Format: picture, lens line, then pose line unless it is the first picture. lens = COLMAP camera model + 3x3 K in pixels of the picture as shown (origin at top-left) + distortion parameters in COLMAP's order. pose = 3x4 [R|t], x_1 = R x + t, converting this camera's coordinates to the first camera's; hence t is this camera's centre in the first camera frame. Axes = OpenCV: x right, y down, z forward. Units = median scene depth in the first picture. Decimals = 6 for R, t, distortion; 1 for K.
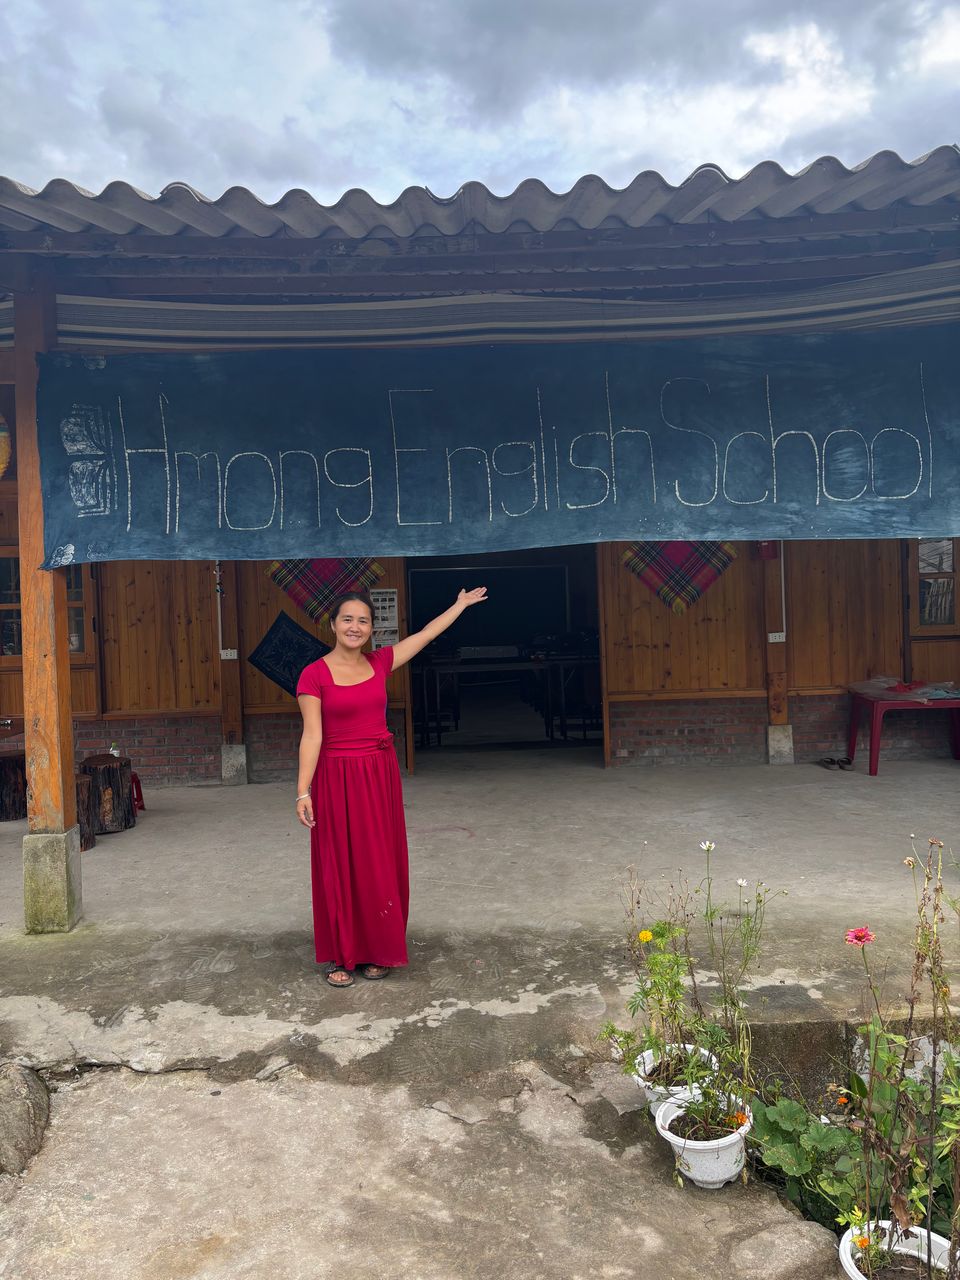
lens RADIAL K [[957.1, 0, 480.0], [0, 957.1, 640.0], [0, 0, 1]] dist [0.013471, 0.003292]
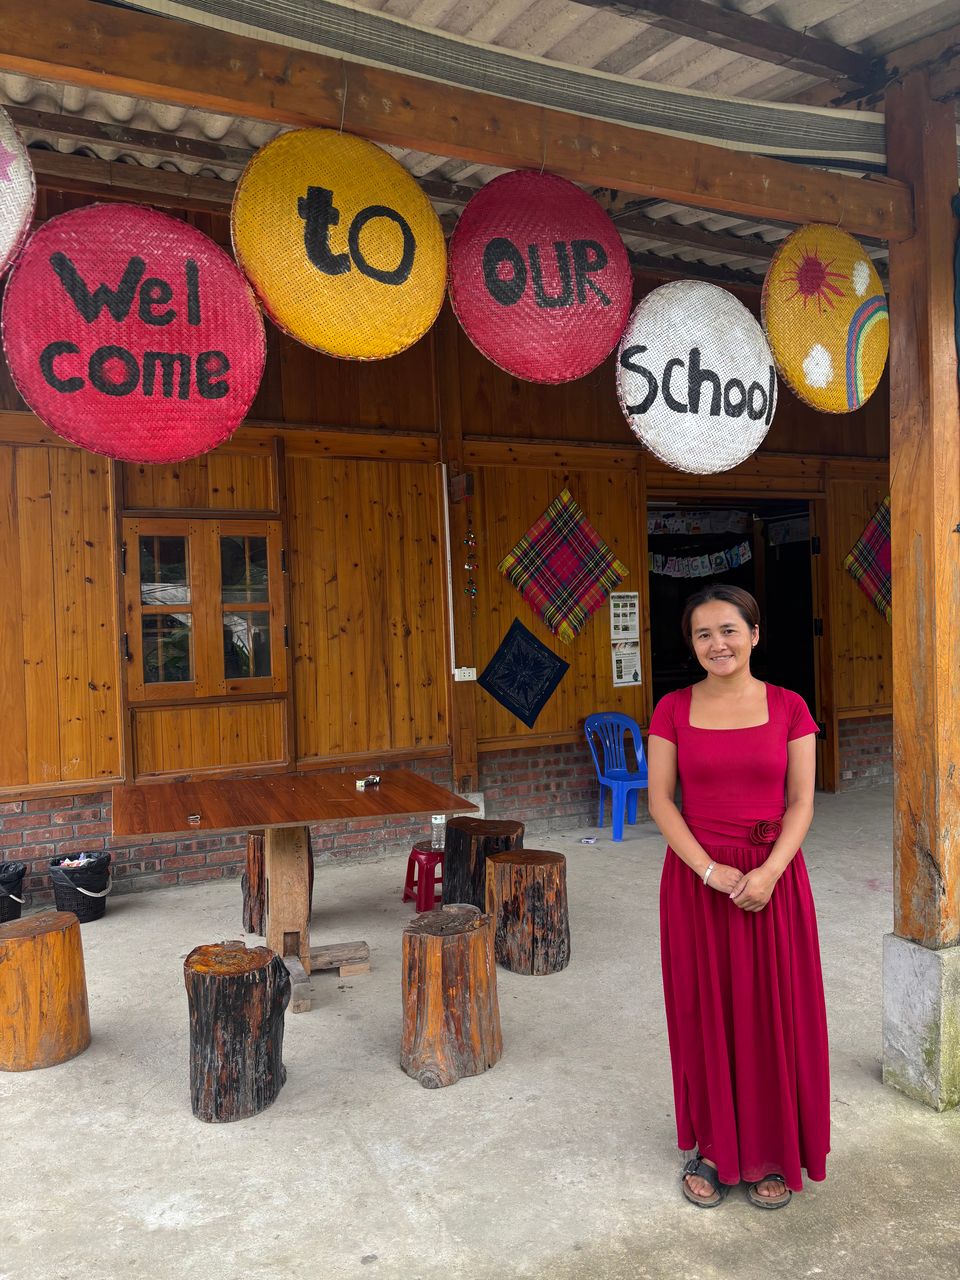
lens RADIAL K [[957.1, 0, 480.0], [0, 957.1, 640.0], [0, 0, 1]] dist [0.013471, 0.003292]
pose [[0.922533, -0.005068, 0.385884, -0.537140], [0.019997, 0.999198, -0.034683, 0.014087], [-0.385399, 0.039713, 0.921895, 0.288098]]
